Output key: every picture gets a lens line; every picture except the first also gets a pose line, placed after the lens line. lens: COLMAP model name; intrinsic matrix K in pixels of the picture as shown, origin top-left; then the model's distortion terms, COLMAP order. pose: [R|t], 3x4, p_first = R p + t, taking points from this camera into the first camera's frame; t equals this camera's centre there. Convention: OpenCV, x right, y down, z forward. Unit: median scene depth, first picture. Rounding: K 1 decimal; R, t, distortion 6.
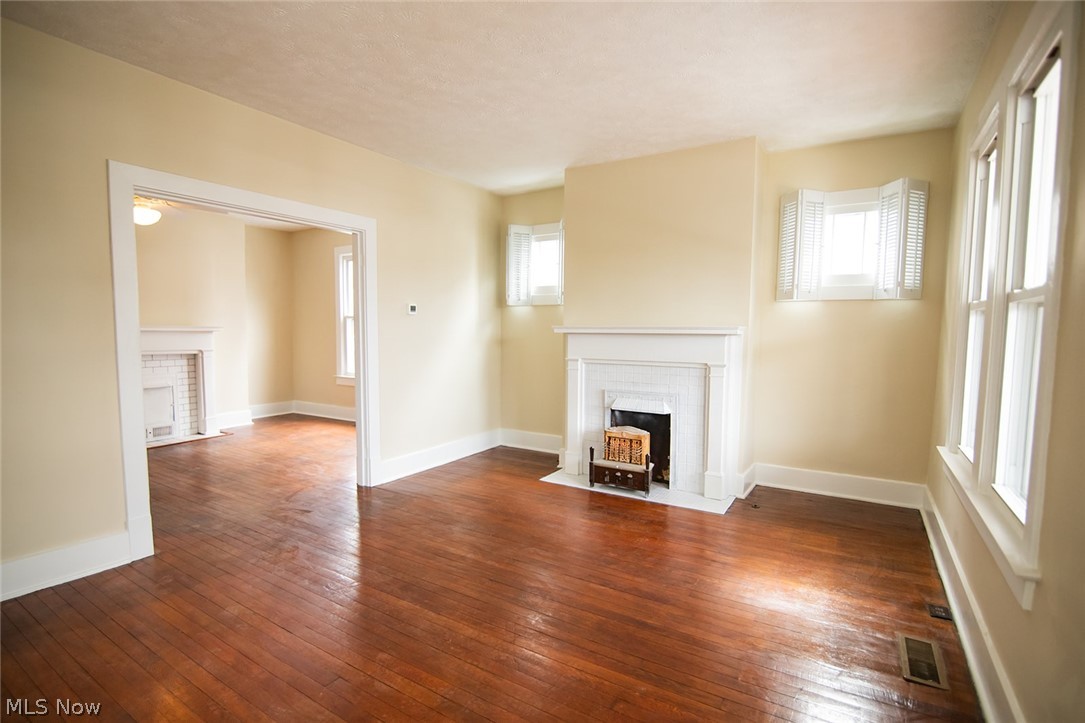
lens RADIAL K [[501.9, 0, 526.0], [0, 501.9, 369.5], [0, 0, 1]] dist [-0.024713, 0.002993]
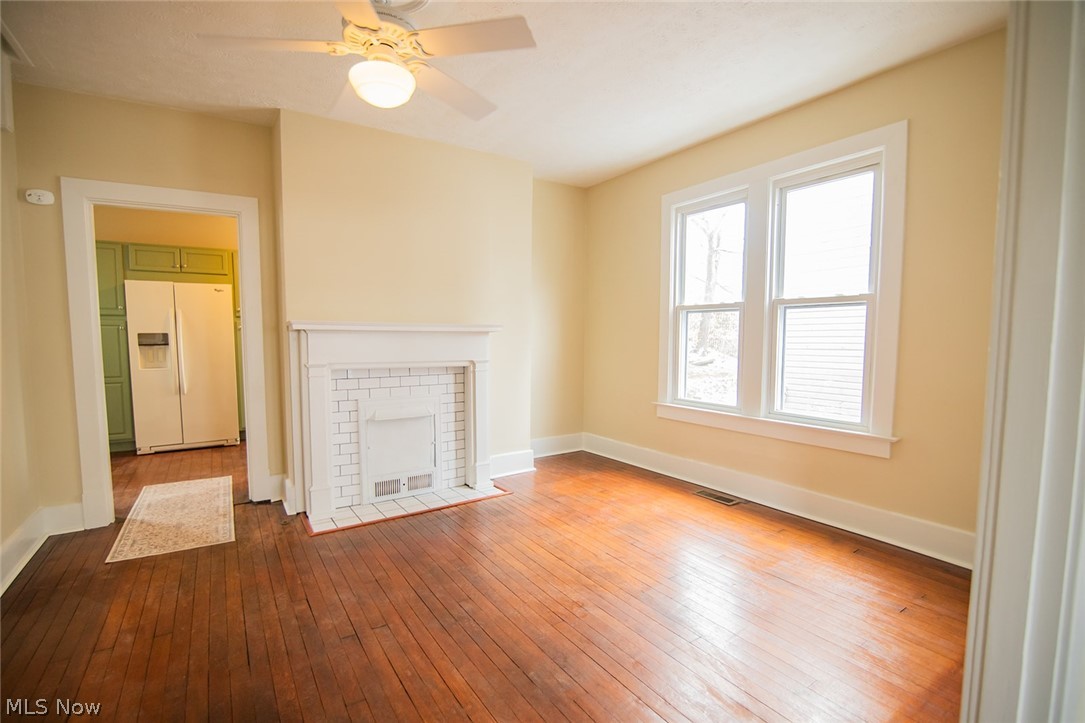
lens RADIAL K [[501.9, 0, 538.7], [0, 501.9, 372.4], [0, 0, 1]] dist [-0.024713, 0.002993]
pose [[0.905986, 0.025311, -0.422550, -0.294212], [-0.025933, 0.999655, 0.004277, -0.028766], [0.422513, 0.007083, 0.906329, 0.435890]]
